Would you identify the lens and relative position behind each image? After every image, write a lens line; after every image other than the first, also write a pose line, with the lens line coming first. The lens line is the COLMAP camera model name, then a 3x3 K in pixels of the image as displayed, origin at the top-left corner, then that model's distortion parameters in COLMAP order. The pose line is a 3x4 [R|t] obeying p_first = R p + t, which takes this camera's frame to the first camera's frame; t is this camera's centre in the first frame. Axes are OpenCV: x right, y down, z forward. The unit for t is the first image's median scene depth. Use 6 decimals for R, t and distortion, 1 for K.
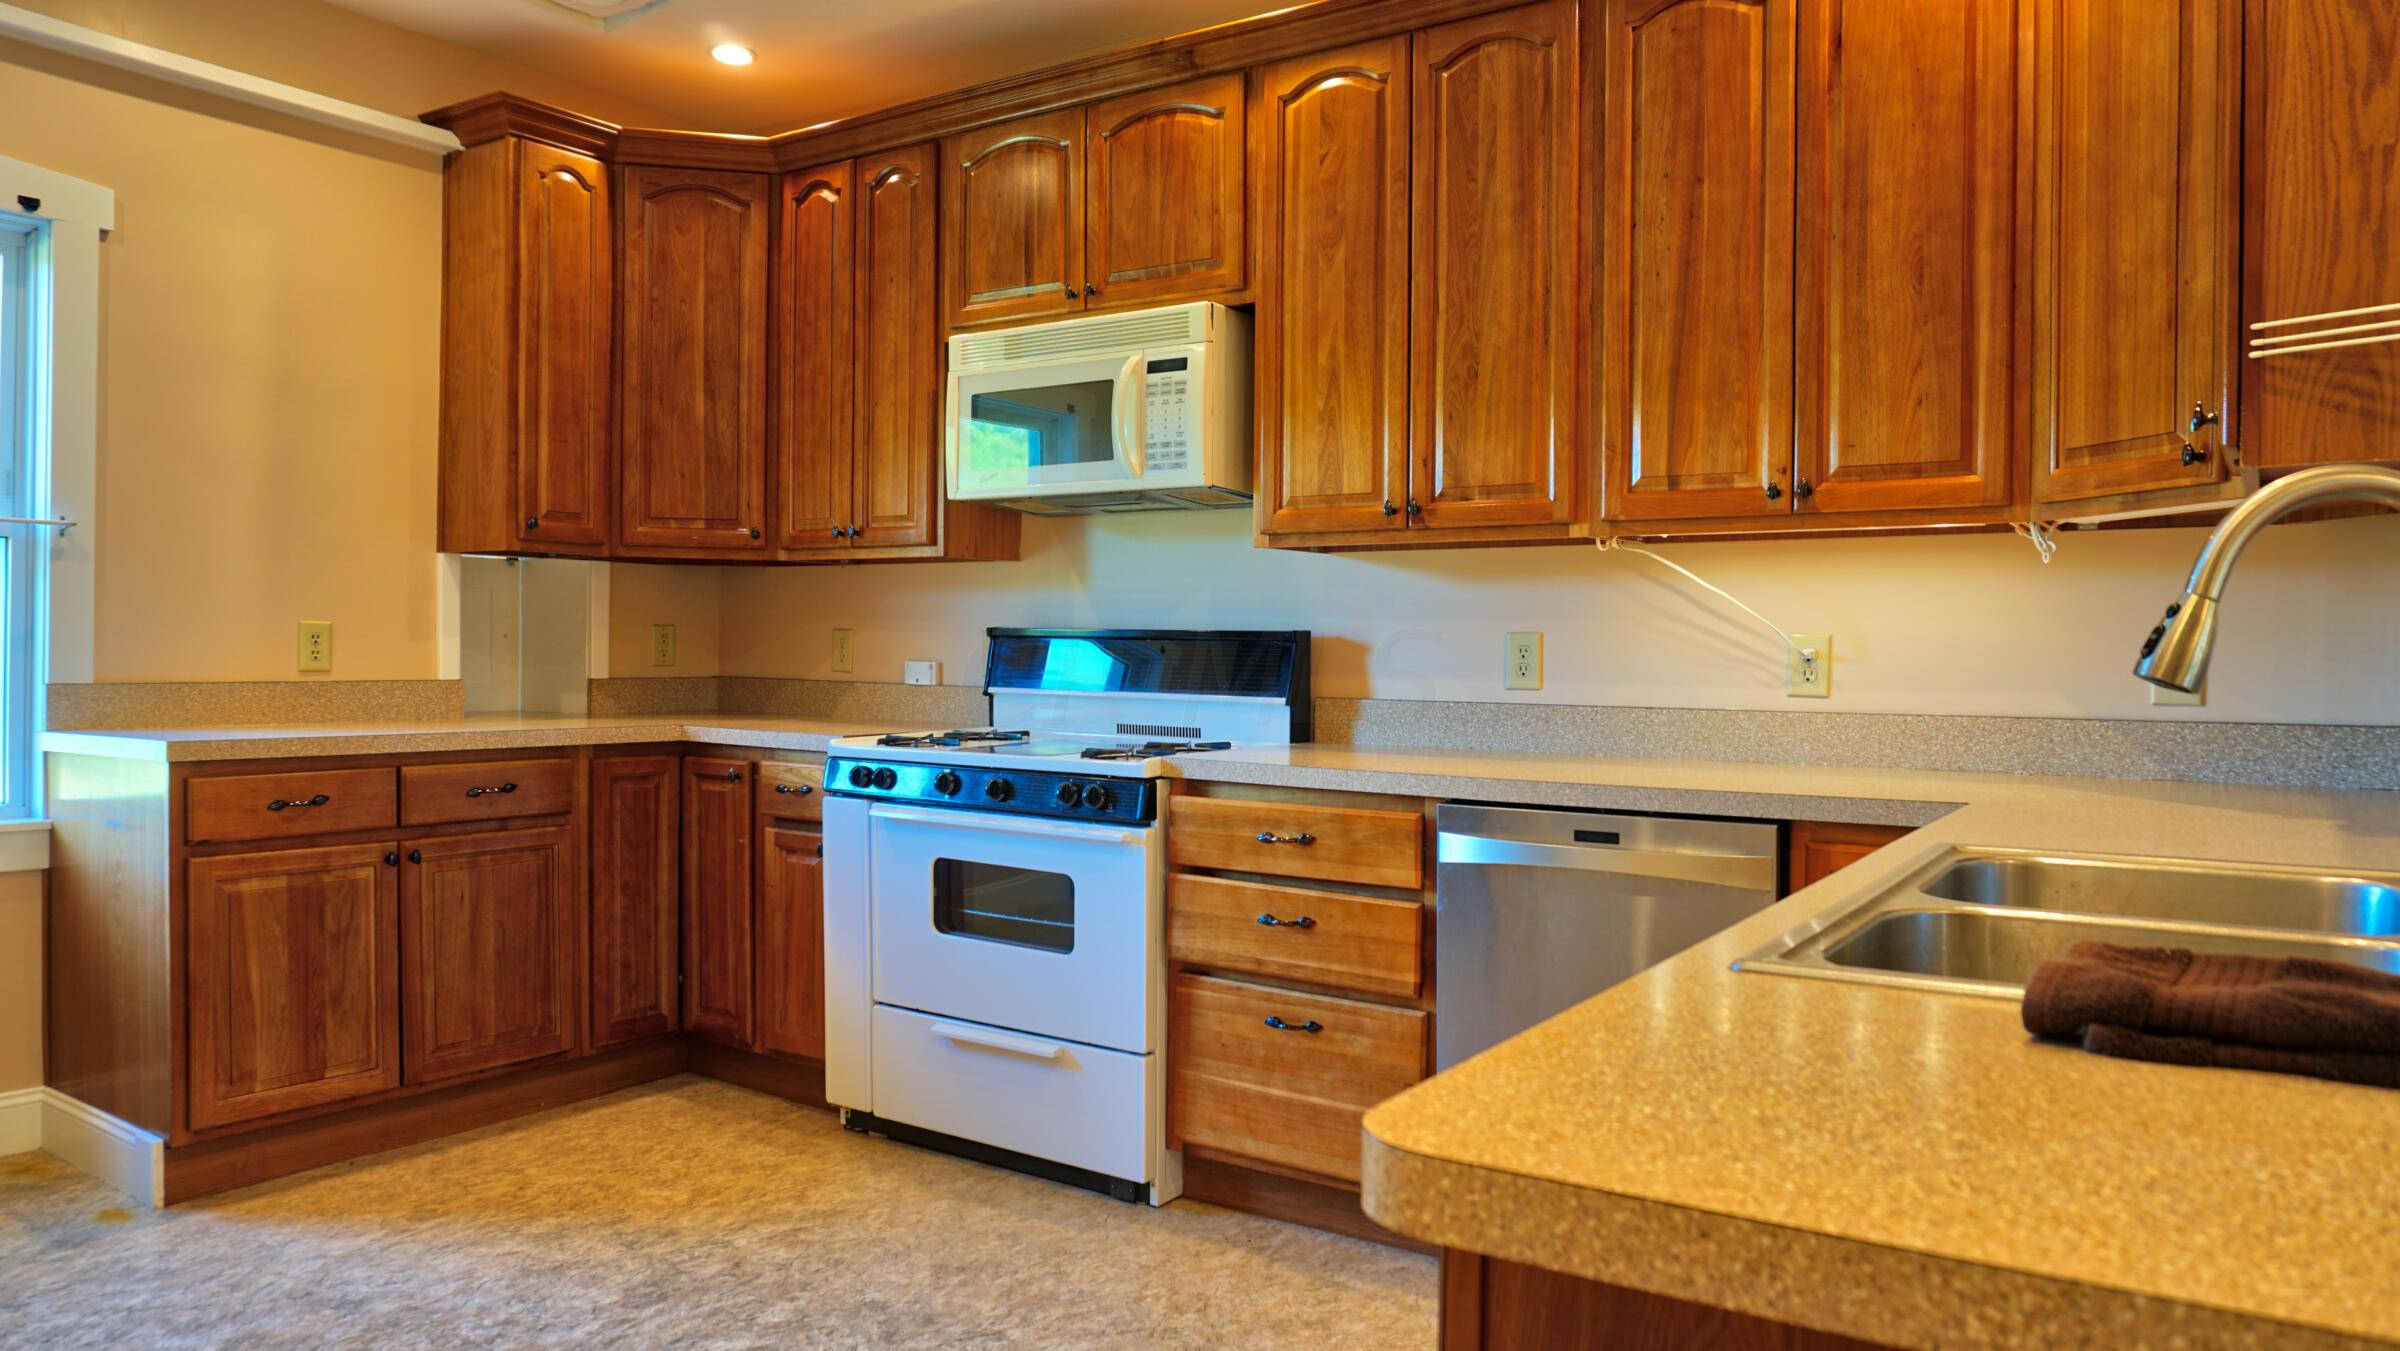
lens RADIAL K [[1579.5, 0, 1194.2], [0, 1579.5, 670.7], [0, 0, 1]] dist [-0.056978, 0.020071]
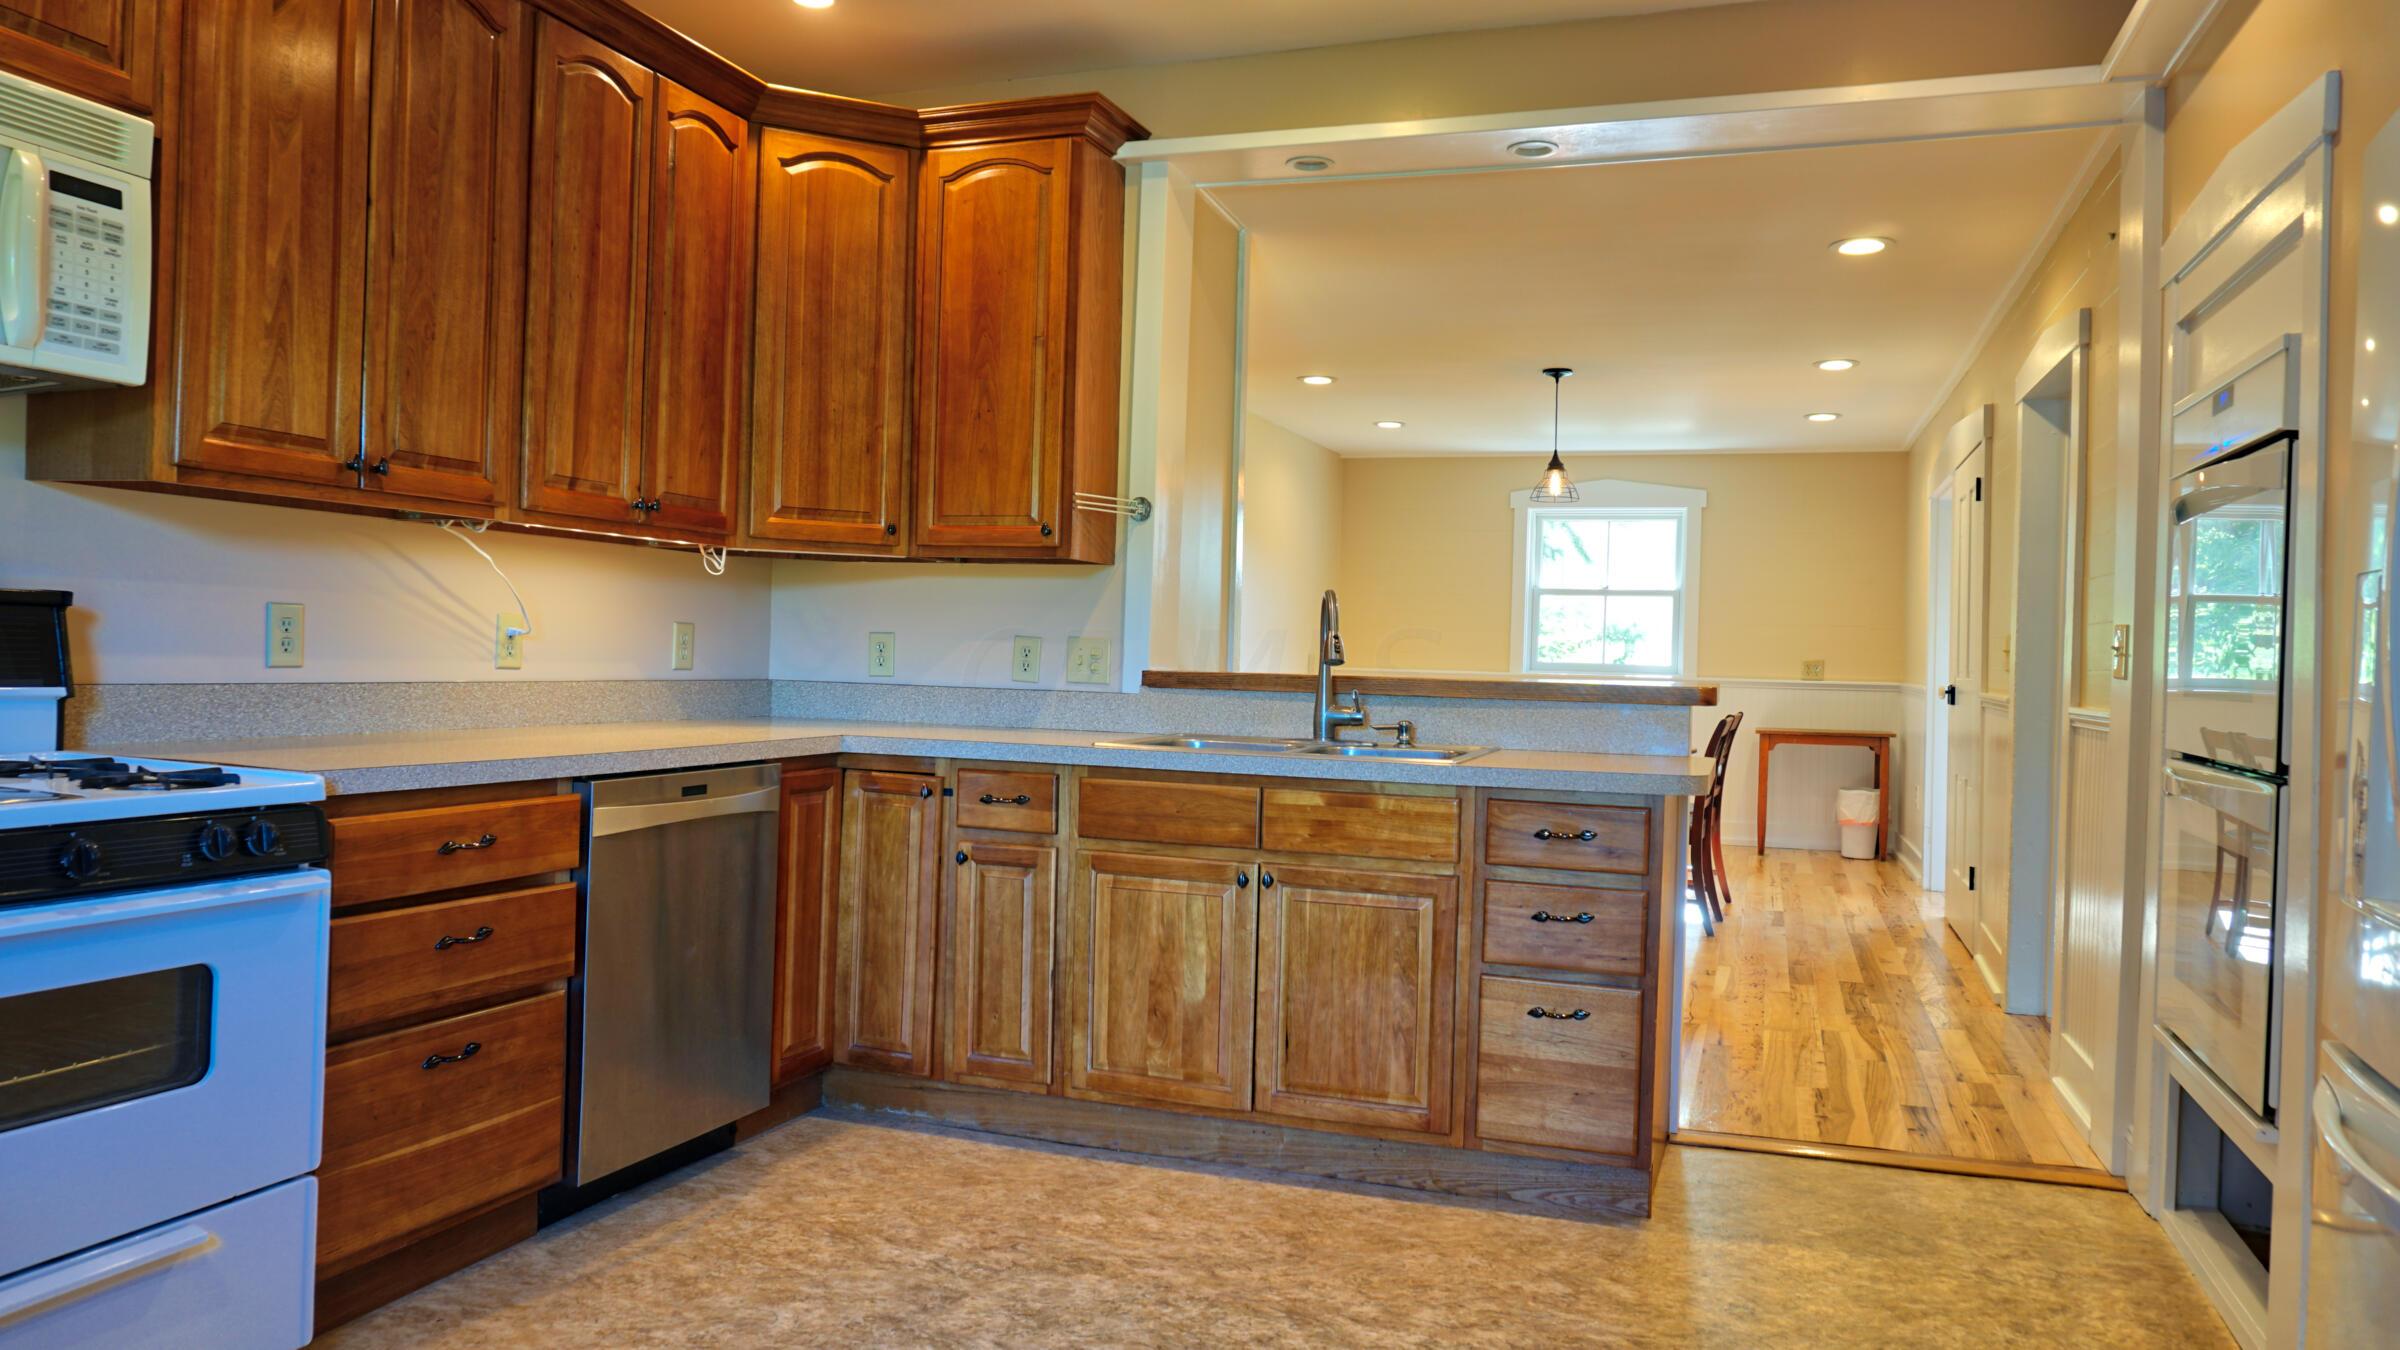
lens RADIAL K [[1579.5, 0, 1200.4], [0, 1579.5, 671.4], [0, 0, 1]] dist [-0.056978, 0.020071]
pose [[-0.258034, -0.028018, 0.965730, -0.850996], [-0.018116, 0.999544, 0.024159, -0.018189], [-0.965966, -0.011262, -0.258424, 0.795984]]
